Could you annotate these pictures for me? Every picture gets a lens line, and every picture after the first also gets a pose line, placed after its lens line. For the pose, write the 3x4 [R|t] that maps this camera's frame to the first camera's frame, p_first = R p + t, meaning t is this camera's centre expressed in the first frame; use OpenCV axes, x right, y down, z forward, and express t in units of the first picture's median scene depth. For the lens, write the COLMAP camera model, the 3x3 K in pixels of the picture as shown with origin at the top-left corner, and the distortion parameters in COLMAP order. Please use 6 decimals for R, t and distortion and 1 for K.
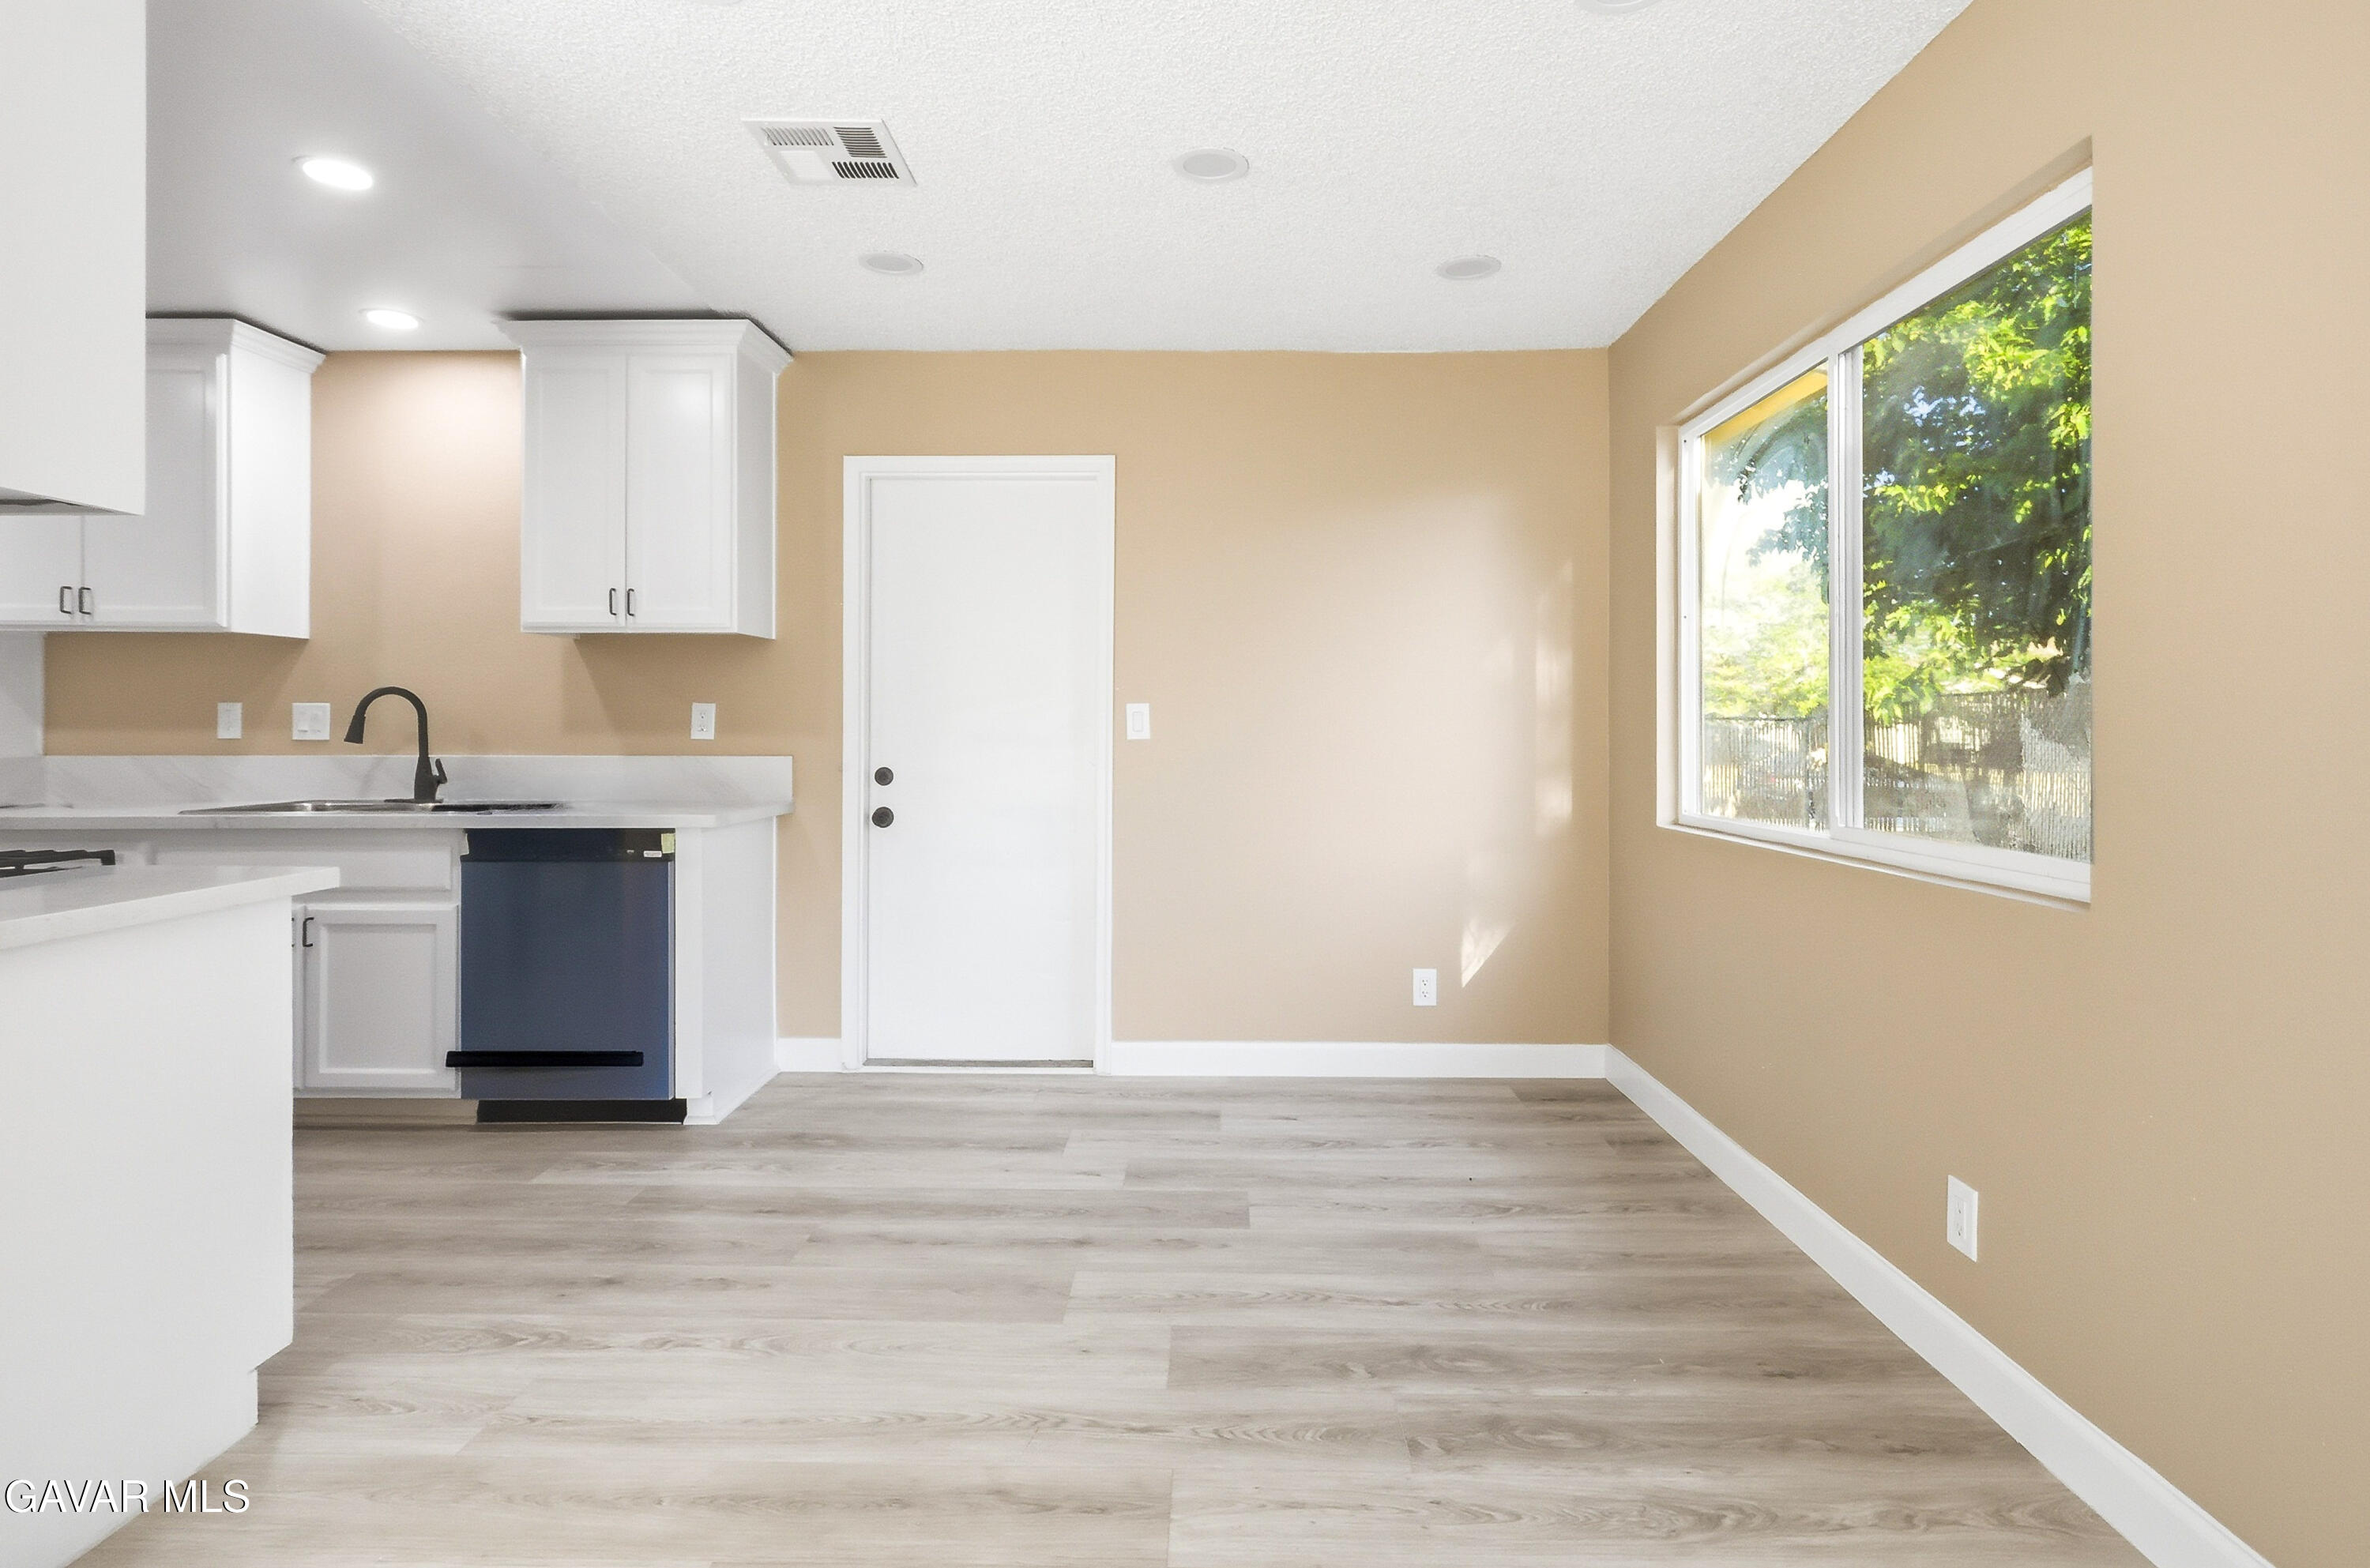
lens RADIAL K [[1208.4, 0, 1172.4], [0, 1208.4, 729.5], [0, 0, 1]] dist [0.000522, 0.000479]
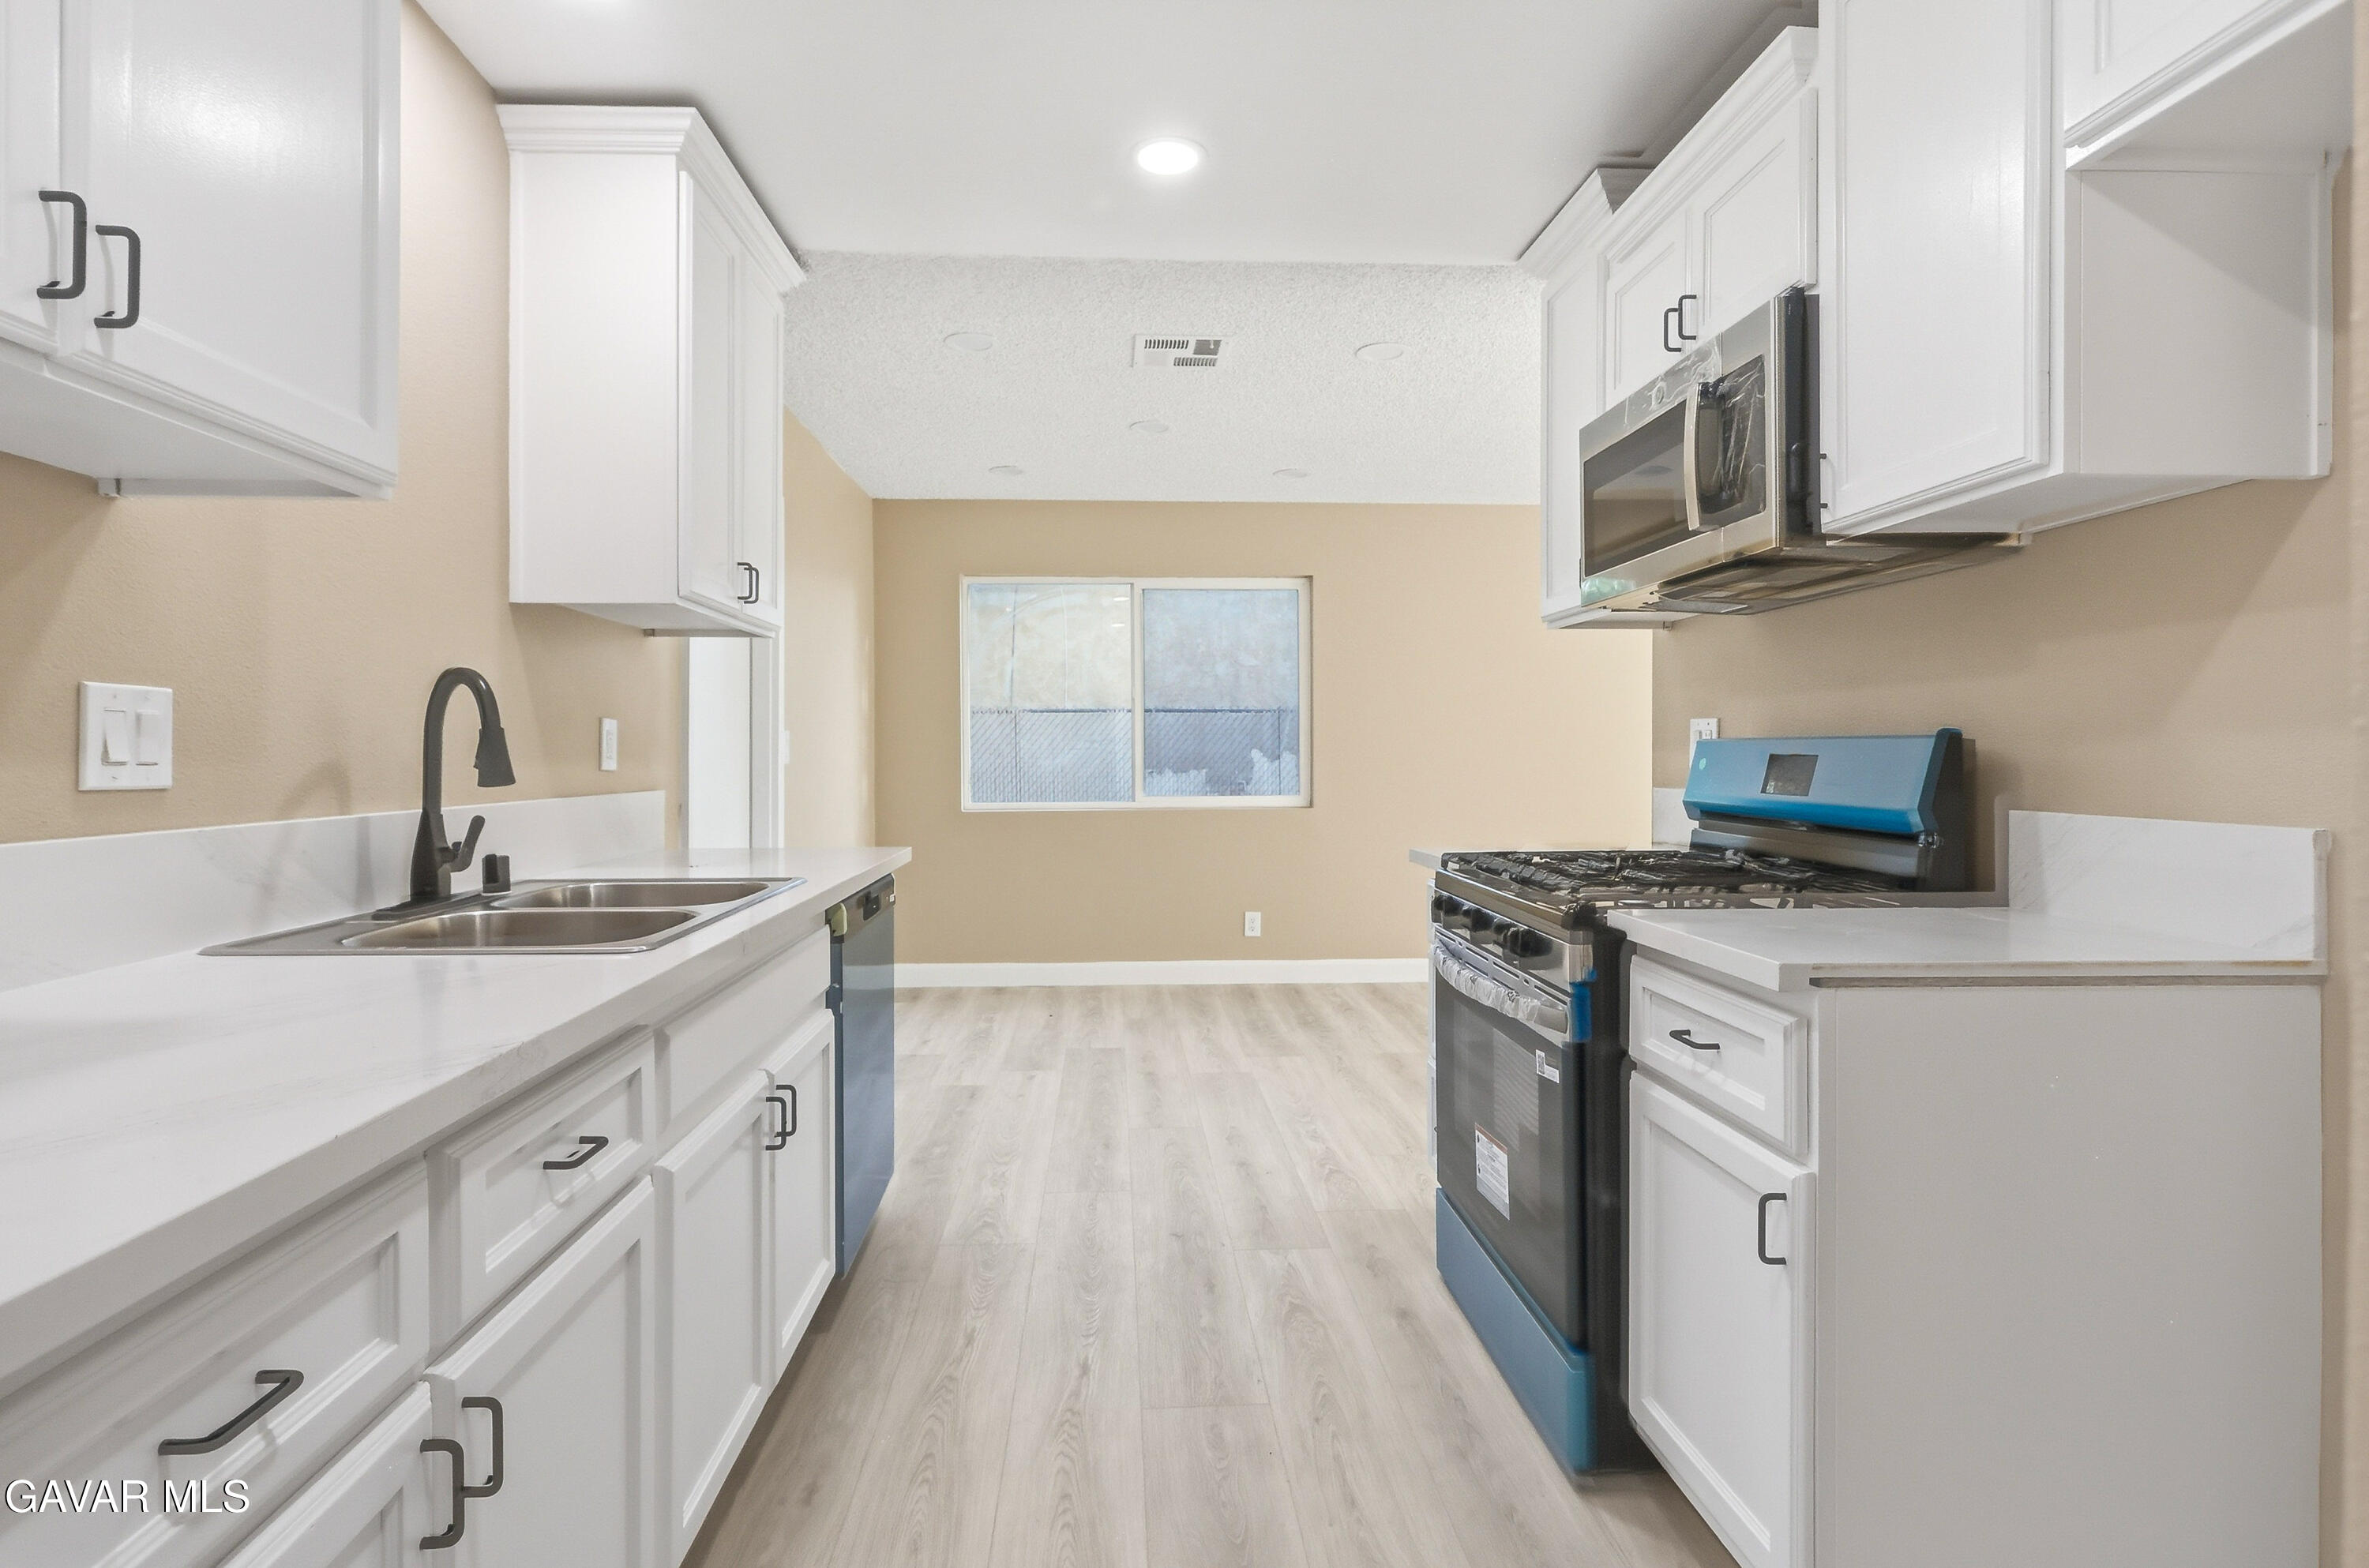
lens RADIAL K [[1207.9, 0, 1171.9], [0, 1207.9, 729.5], [0, 0, 1]] dist [0.000522, 0.000479]
pose [[-0.087342, 0.016551, 0.996041, -1.535502], [-0.004228, 0.999847, -0.016985, -0.004473], [-0.996169, -0.005695, -0.087258, 1.018119]]
